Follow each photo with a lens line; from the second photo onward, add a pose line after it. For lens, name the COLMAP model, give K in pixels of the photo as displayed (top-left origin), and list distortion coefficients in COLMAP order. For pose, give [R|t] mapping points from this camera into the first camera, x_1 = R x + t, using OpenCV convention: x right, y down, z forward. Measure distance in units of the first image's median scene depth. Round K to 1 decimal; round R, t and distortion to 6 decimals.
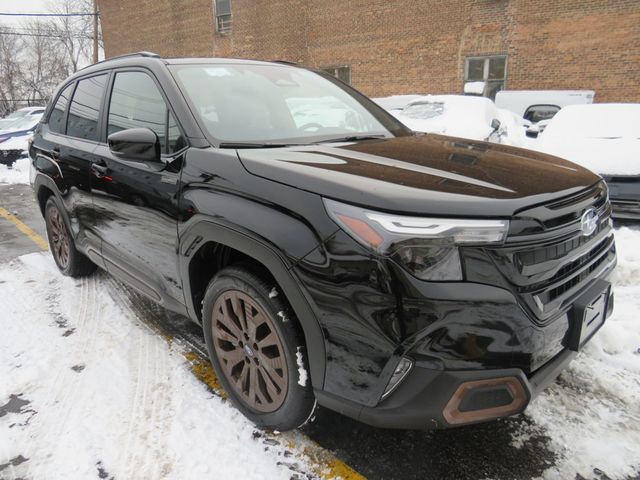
lens RADIAL K [[480.3, 0, 308.0], [0, 480.3, 241.7], [0, 0, 1]] dist [-0.043276, 0.041519]
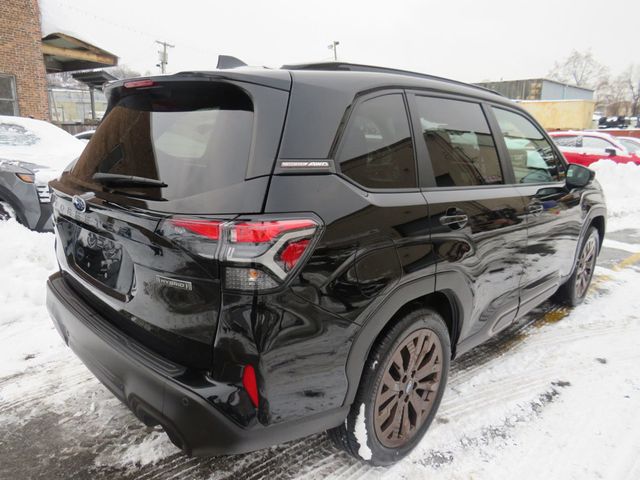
lens RADIAL K [[476.7, 0, 320.0], [0, 476.7, 240.0], [0, 0, 1]] dist [-0.031902, -0.001447]
pose [[-0.080645, -0.217617, 0.972697, -1.330371], [0.240391, 0.942822, 0.230864, -0.413382], [-0.967320, 0.252446, -0.023721, 1.438587]]
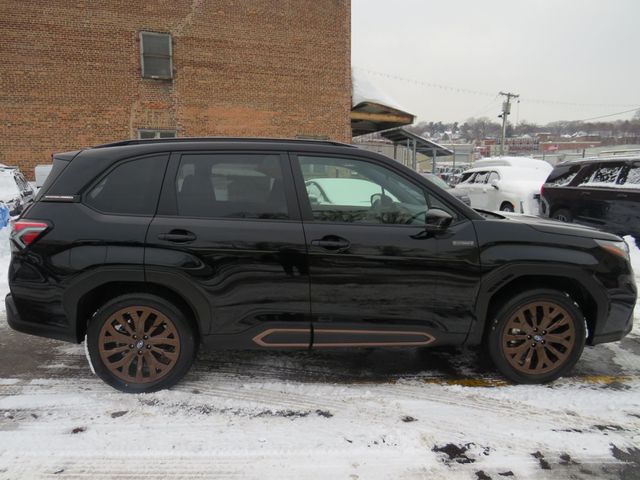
lens RADIAL K [[480.3, 0, 308.0], [0, 480.3, 241.7], [0, 0, 1]] dist [-0.043276, 0.041519]
pose [[0.627904, -0.096884, 0.772237, -1.275936], [0.193391, 0.980524, -0.034231, -0.133370], [-0.753881, 0.170838, 0.634412, 0.344530]]
